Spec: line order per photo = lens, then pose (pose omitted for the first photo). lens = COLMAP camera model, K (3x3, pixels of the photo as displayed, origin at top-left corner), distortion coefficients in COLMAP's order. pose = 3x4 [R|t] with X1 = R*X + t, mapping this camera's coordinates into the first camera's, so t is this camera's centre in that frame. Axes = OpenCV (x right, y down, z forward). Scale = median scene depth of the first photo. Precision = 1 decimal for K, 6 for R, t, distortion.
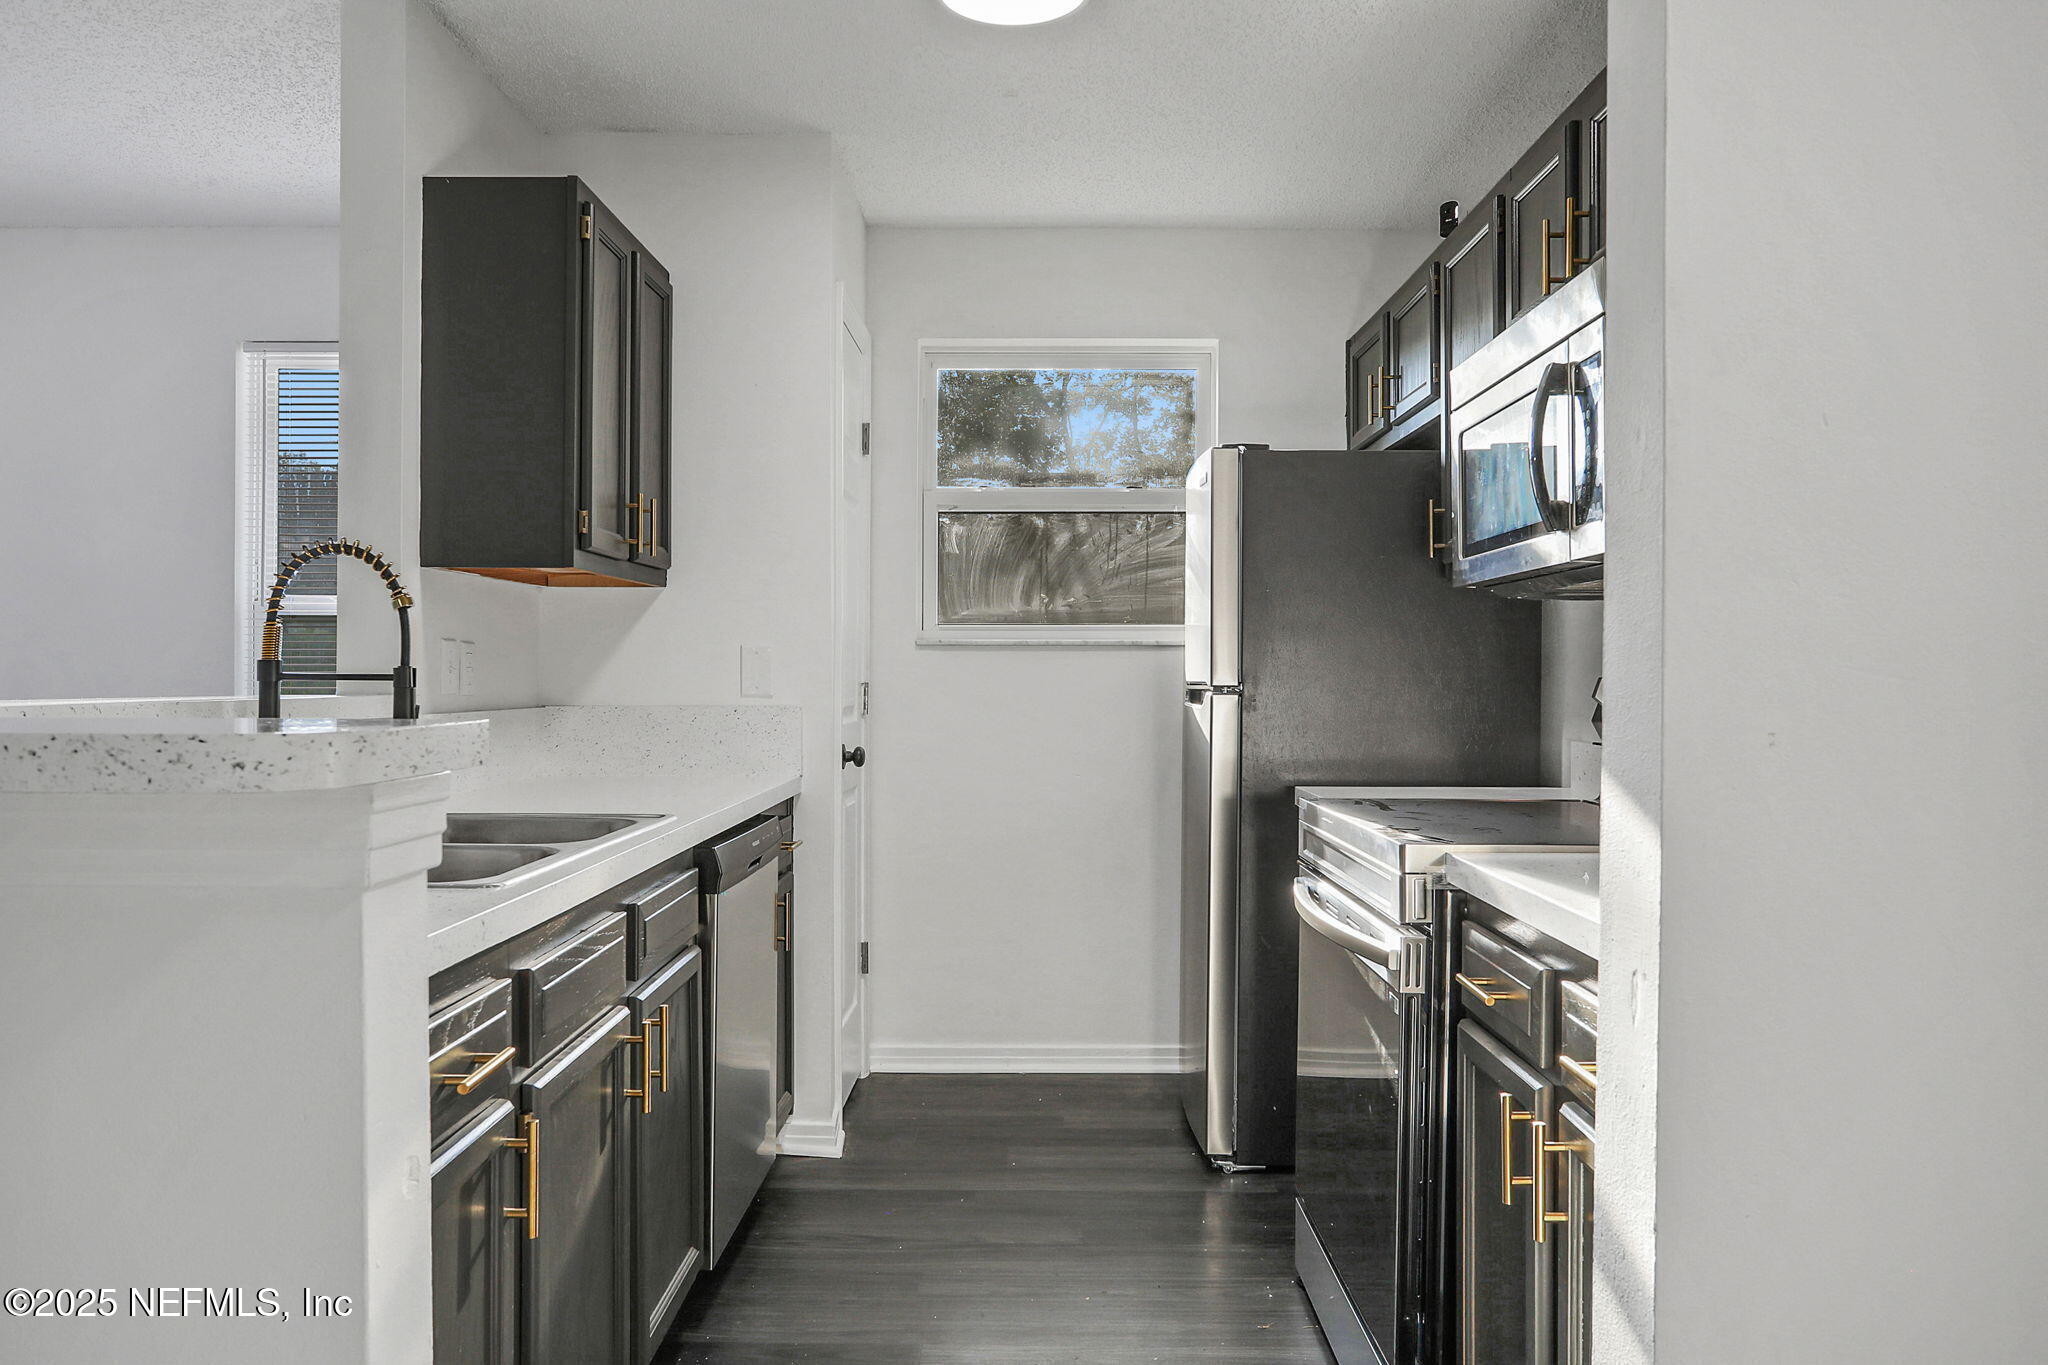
lens RADIAL K [[1439.2, 0, 1015.3], [0, 1439.2, 677.1], [0, 0, 1]] dist [-0.028176, 0.005873]
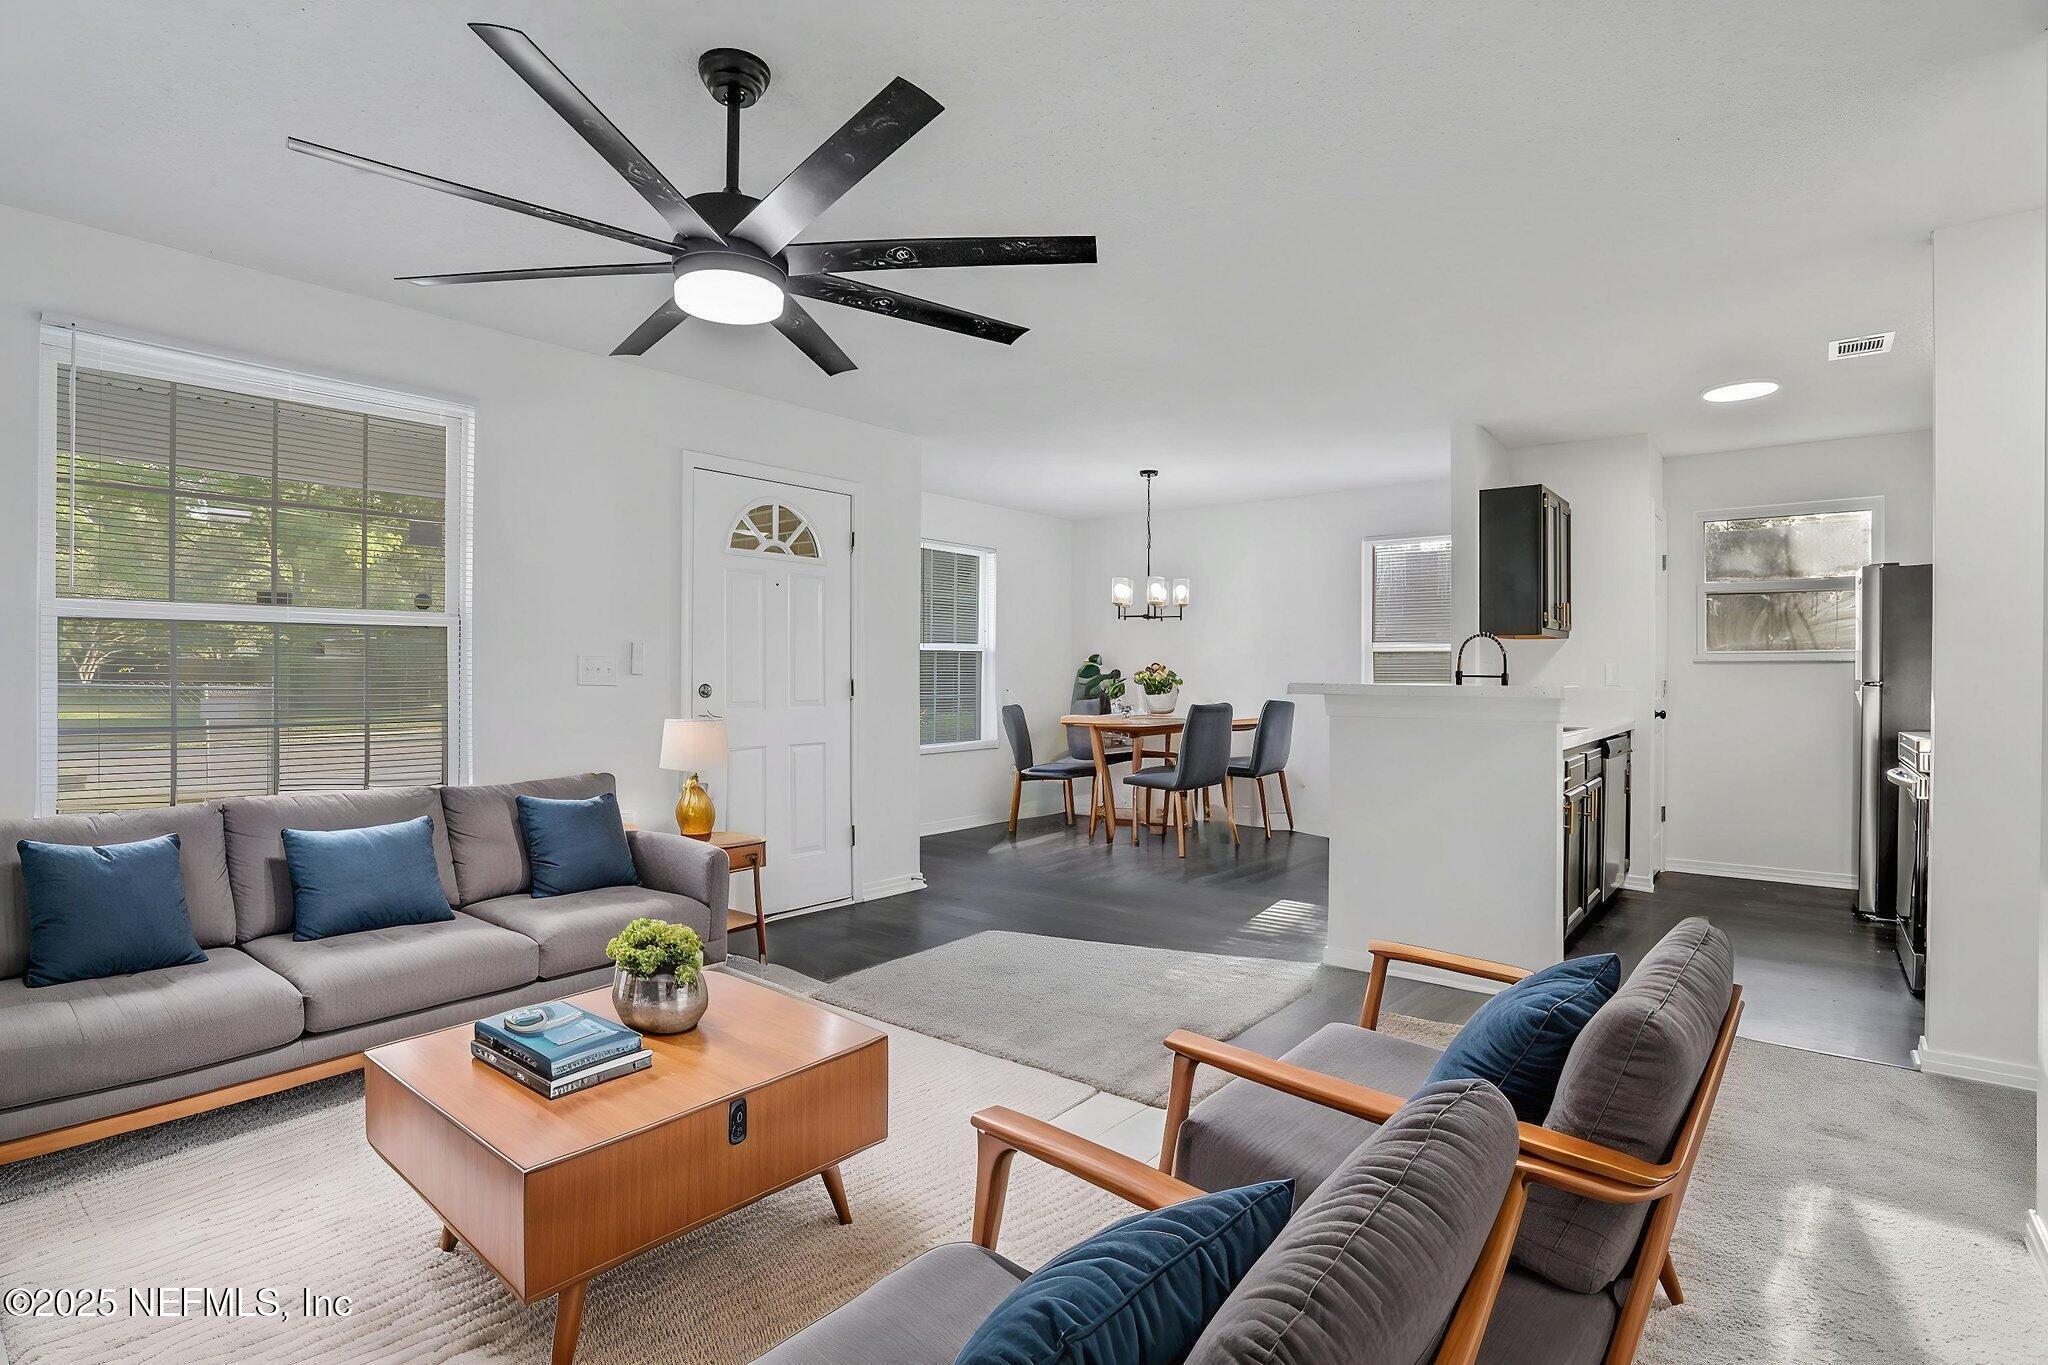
lens RADIAL K [[985.6, 0, 1019.5], [0, 985.6, 674.3], [0, 0, 1]] dist [-0.050815, 0.012700]
pose [[0.782787, 0.000407, -0.622290, 0.039964], [-0.003707, 0.999985, -0.004010, 0.005141], [0.622279, 0.005445, 0.782777, -0.791903]]
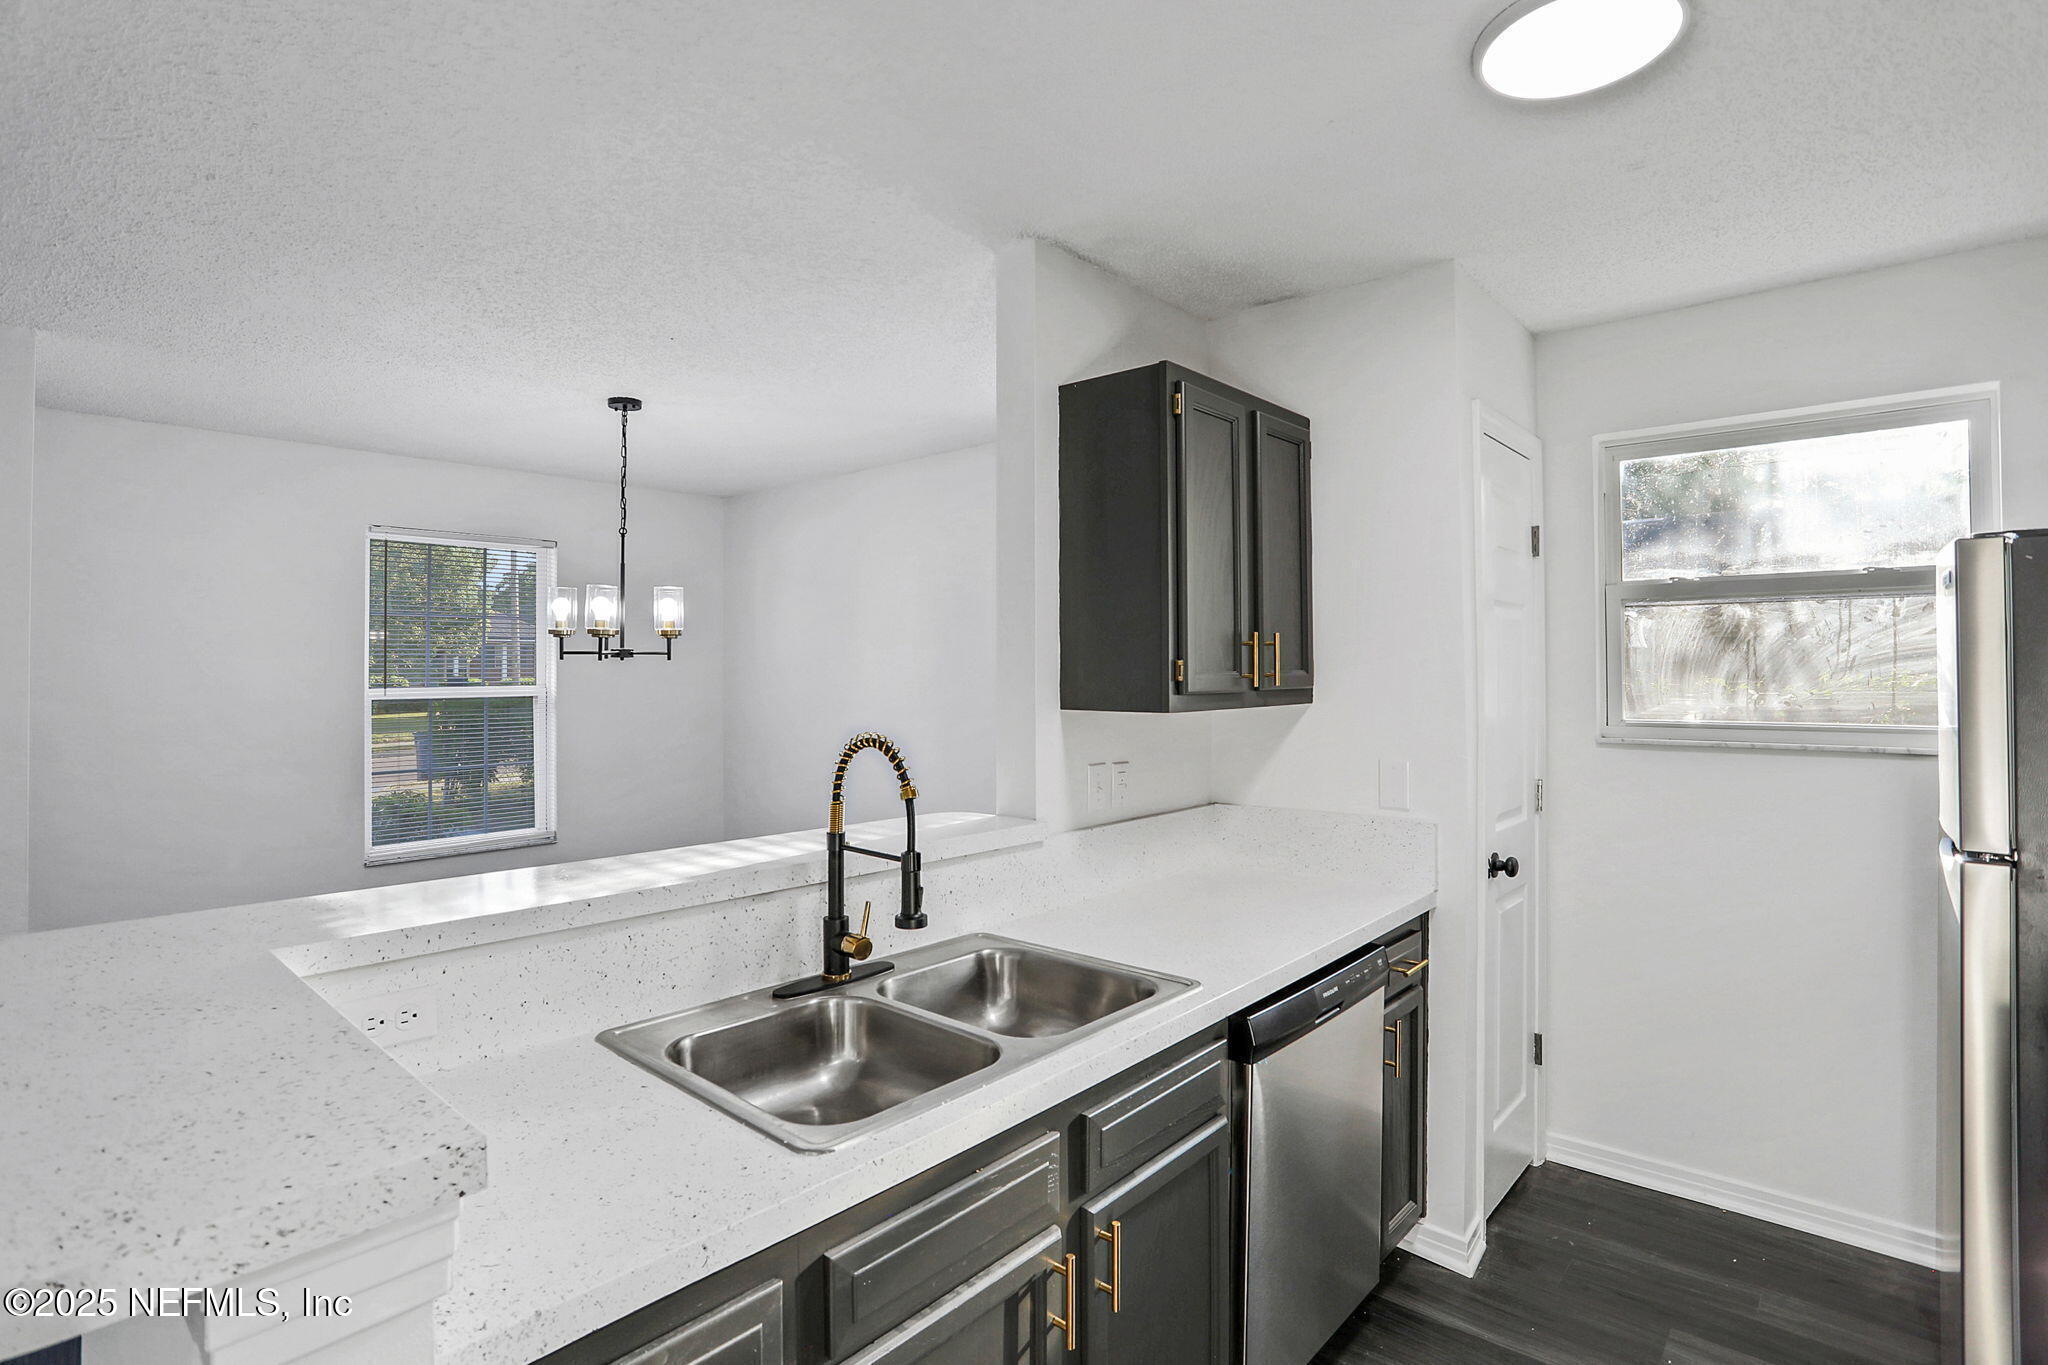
lens RADIAL K [[985.6, 0, 1032.6], [0, 985.6, 657.2], [0, 0, 1]] dist [-0.050815, 0.012700]
pose [[0.759200, -0.015536, -0.650672, 0.088031], [0.004962, 0.999824, -0.018083, -0.086744], [0.650838, 0.010500, 0.759144, 0.290721]]
